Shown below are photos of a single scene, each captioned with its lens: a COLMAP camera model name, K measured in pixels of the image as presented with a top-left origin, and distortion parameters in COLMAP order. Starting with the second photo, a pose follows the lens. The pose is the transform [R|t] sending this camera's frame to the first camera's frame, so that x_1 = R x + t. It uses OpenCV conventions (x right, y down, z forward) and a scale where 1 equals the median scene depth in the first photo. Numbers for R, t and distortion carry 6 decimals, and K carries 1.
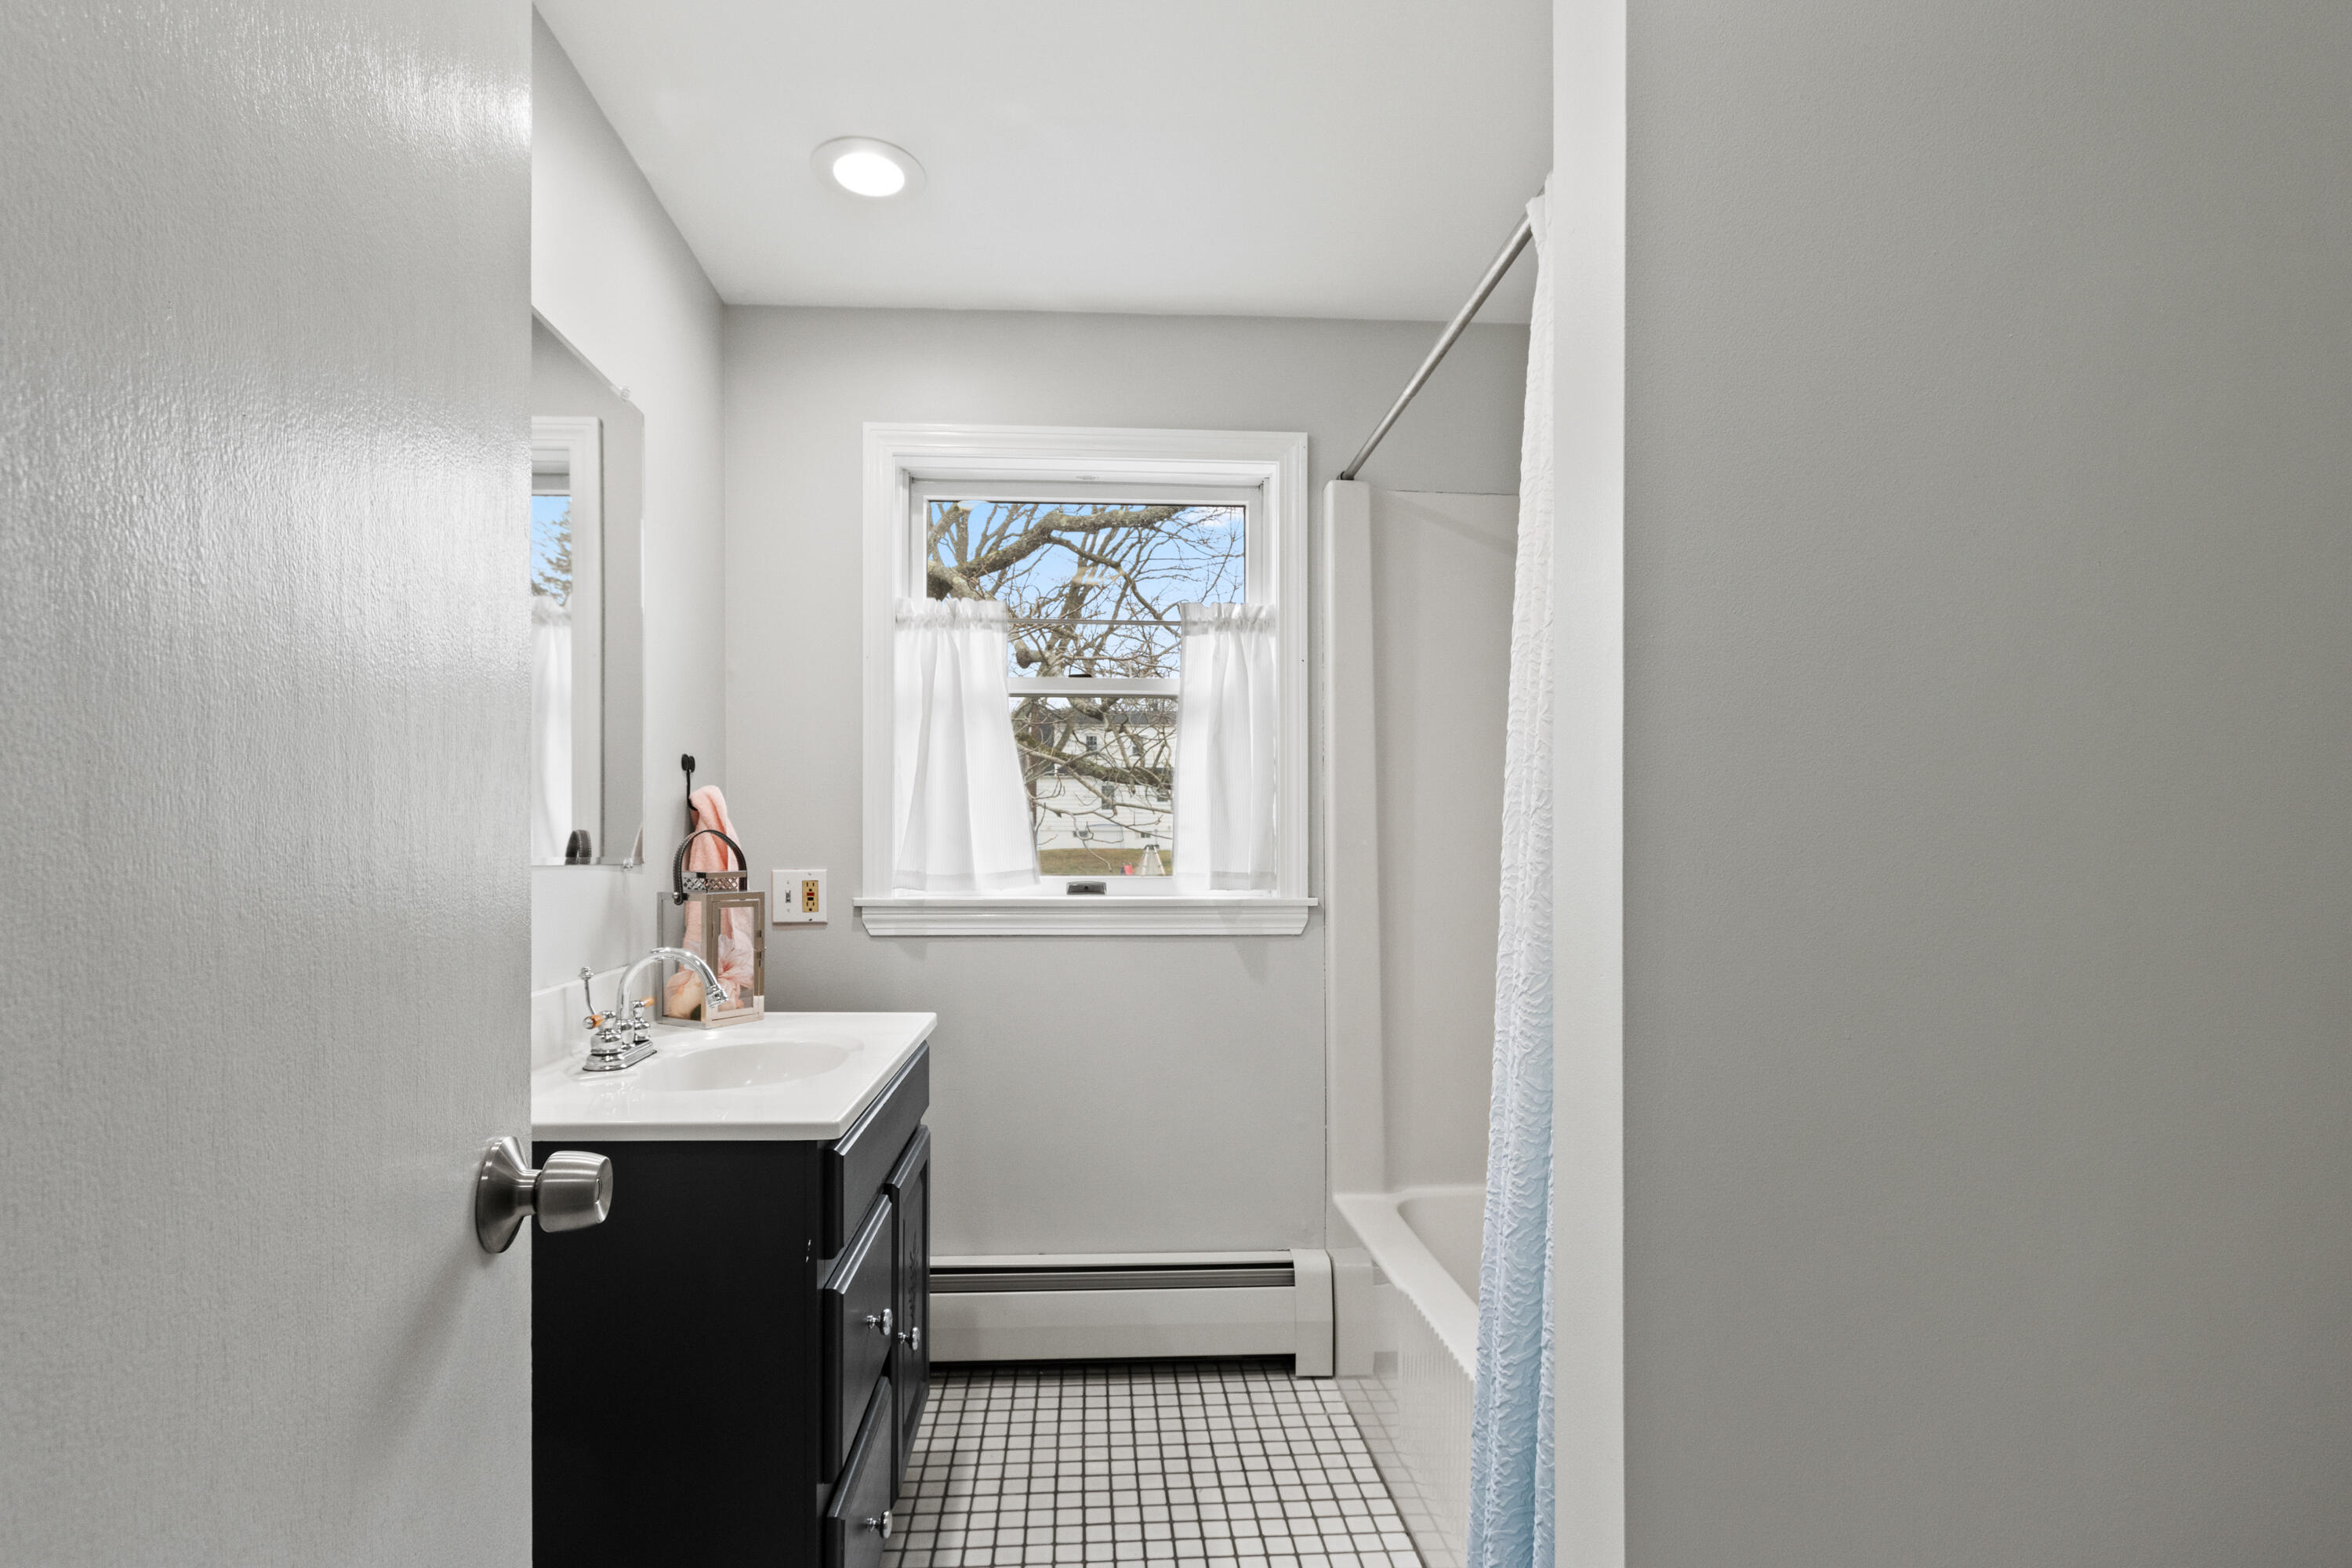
lens RADIAL K [[1119.6, 0, 1172.0], [0, 1119.6, 798.0], [0, 0, 1]] dist [0.002377, 0.000119]
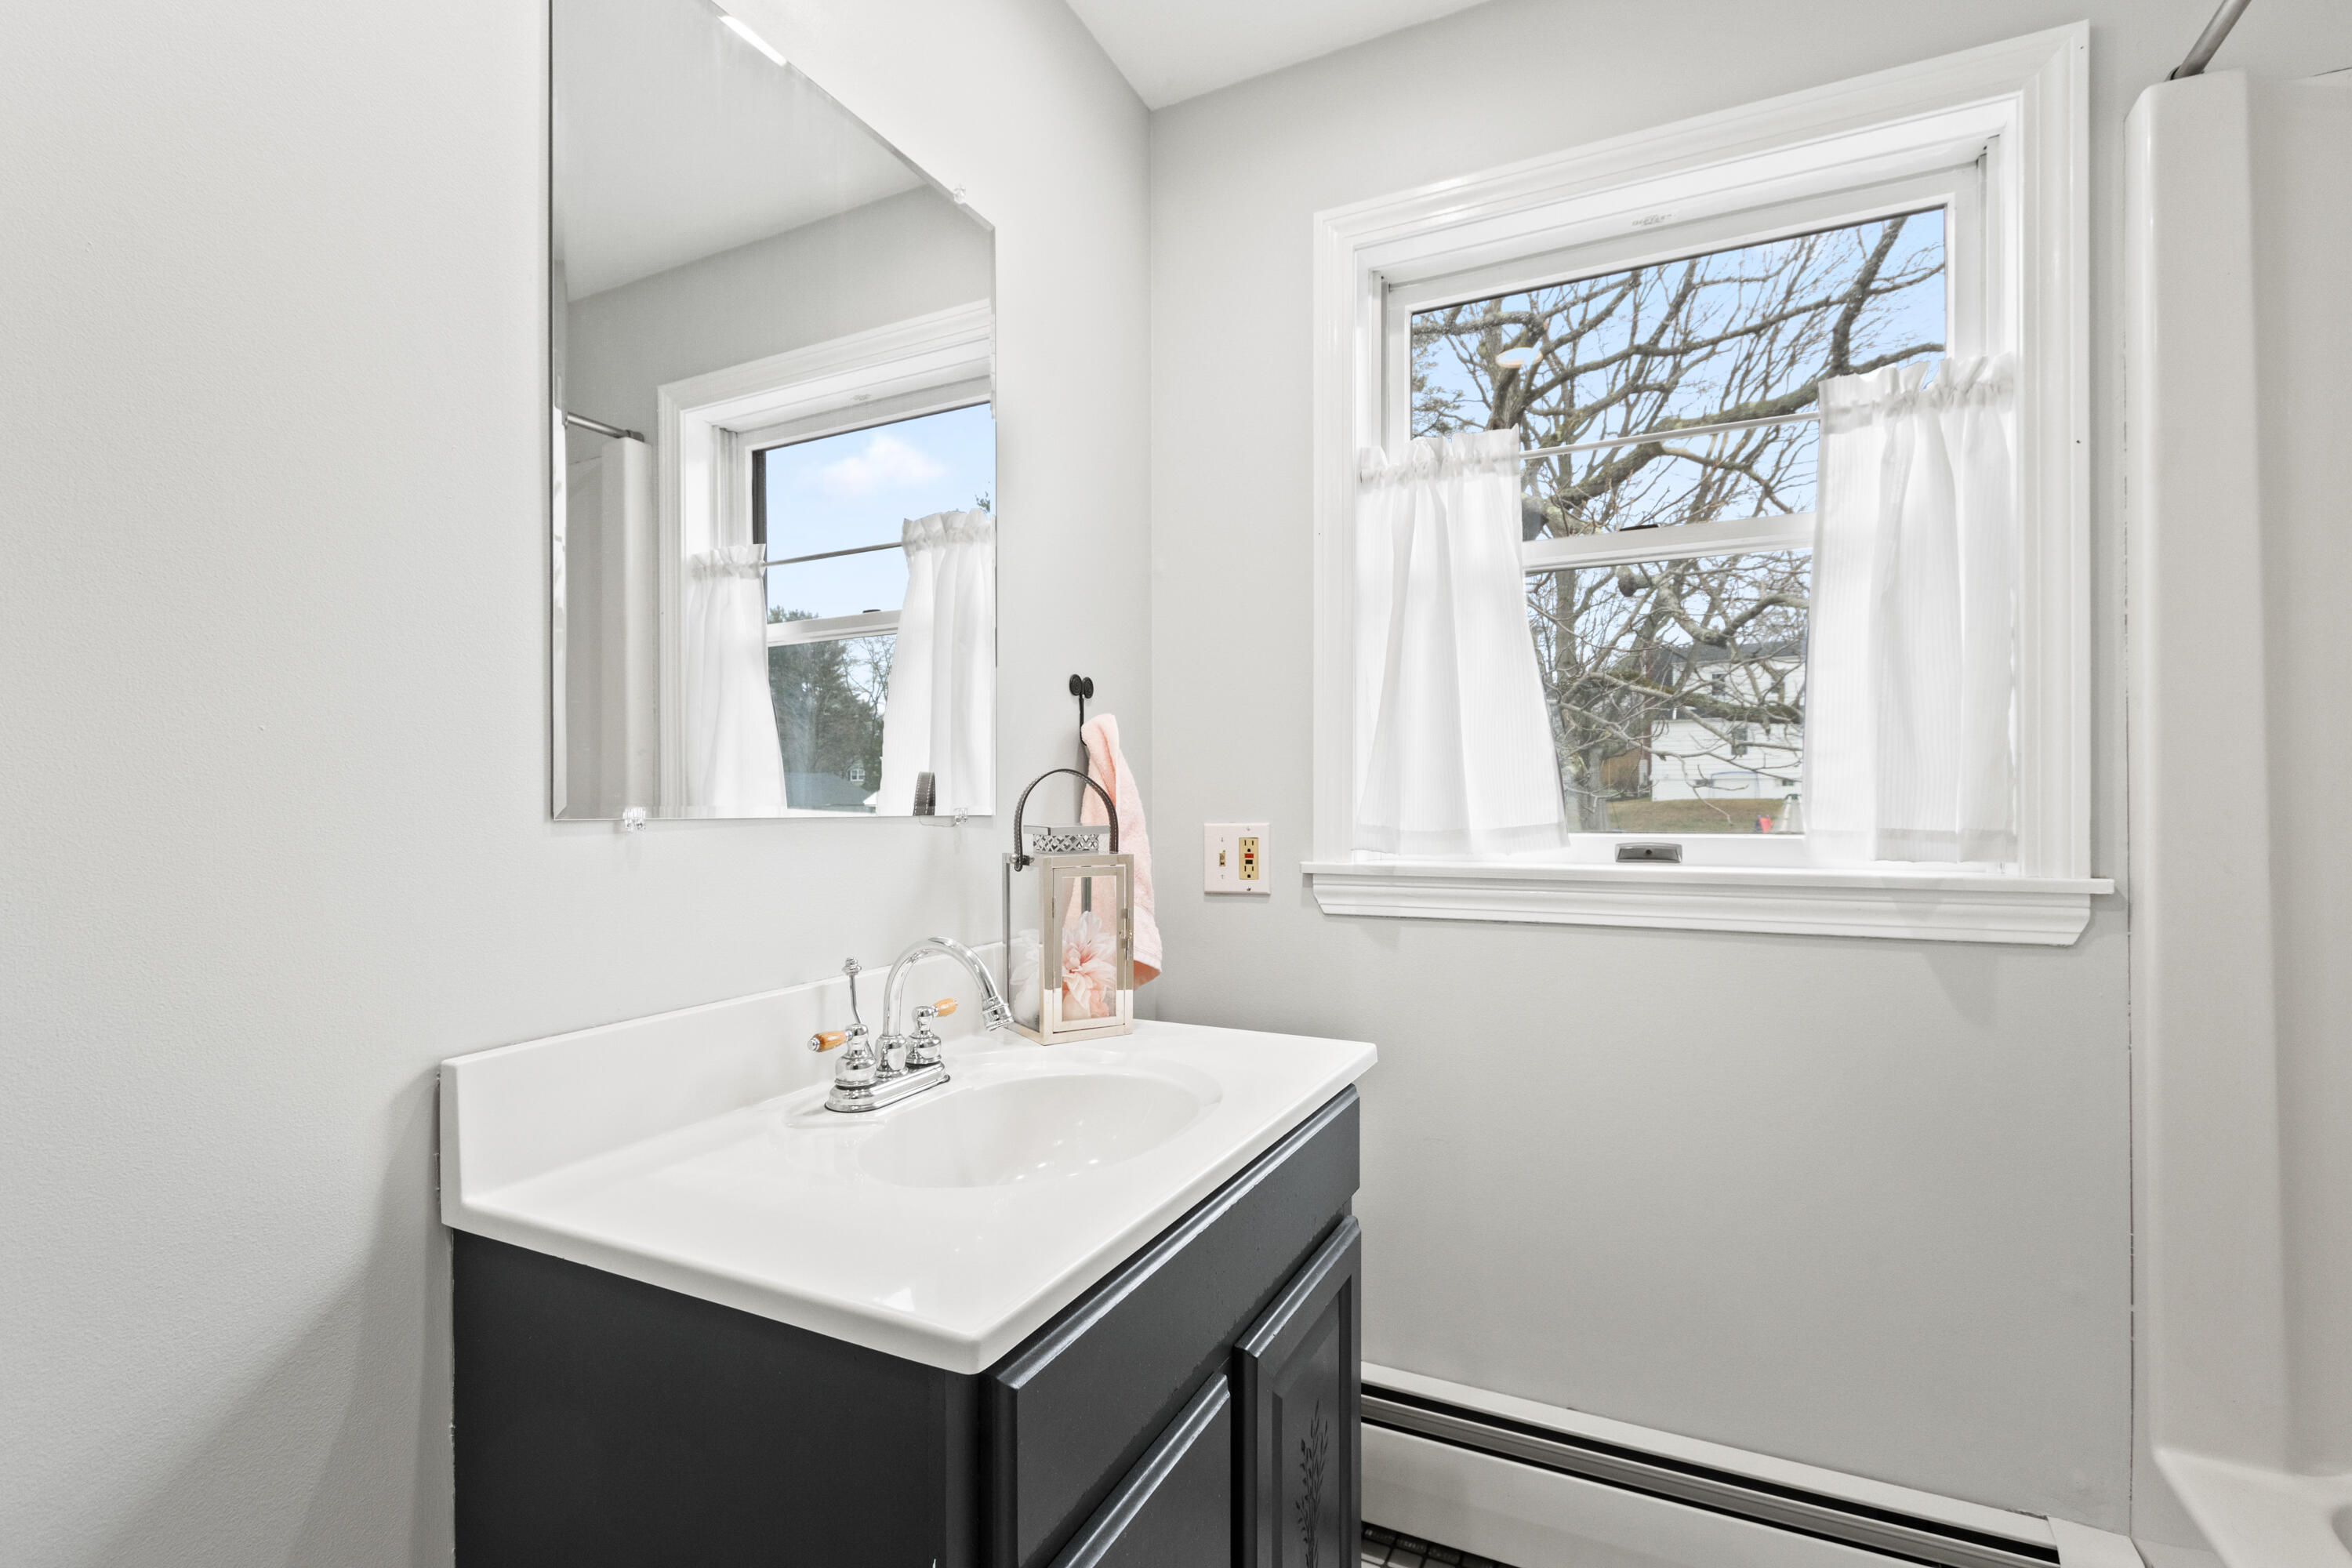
lens RADIAL K [[1095.4, 0, 1176.6], [0, 1095.4, 812.9], [0, 0, 1]] dist [0.001783, -0.000696]
pose [[0.860944, -0.001267, -0.508699, 0.011086], [0.029666, 0.998420, 0.047720, 0.019186], [0.507835, -0.056175, 0.859621, 0.322206]]
